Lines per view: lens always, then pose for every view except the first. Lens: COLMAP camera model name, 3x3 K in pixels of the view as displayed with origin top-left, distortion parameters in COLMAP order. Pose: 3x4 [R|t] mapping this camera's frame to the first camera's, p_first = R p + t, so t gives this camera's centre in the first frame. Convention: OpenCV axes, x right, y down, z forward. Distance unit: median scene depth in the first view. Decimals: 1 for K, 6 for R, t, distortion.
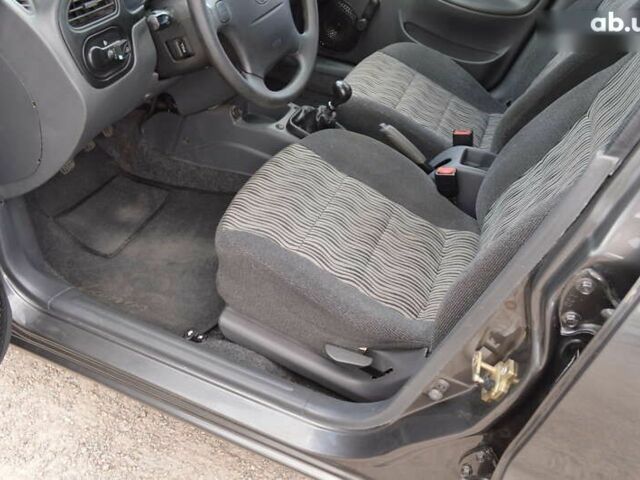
lens RADIAL K [[558.6, 0, 320.0], [0, 558.6, 240.0], [0, 0, 1]] dist [-0.016603, -0.003485]
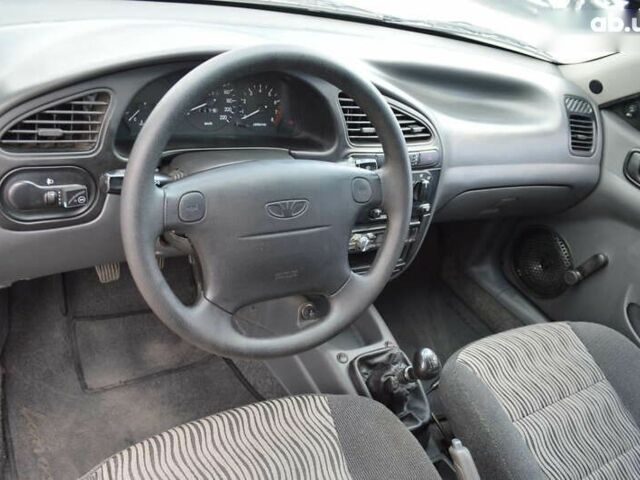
lens RADIAL K [[558.6, 0, 320.0], [0, 558.6, 240.0], [0, 0, 1]] dist [-0.016603, -0.003485]
pose [[0.784669, 0.421141, -0.454901, 0.170075], [-0.515977, 0.850422, -0.102713, -0.241829], [0.343601, 0.315314, 0.884599, 0.292161]]
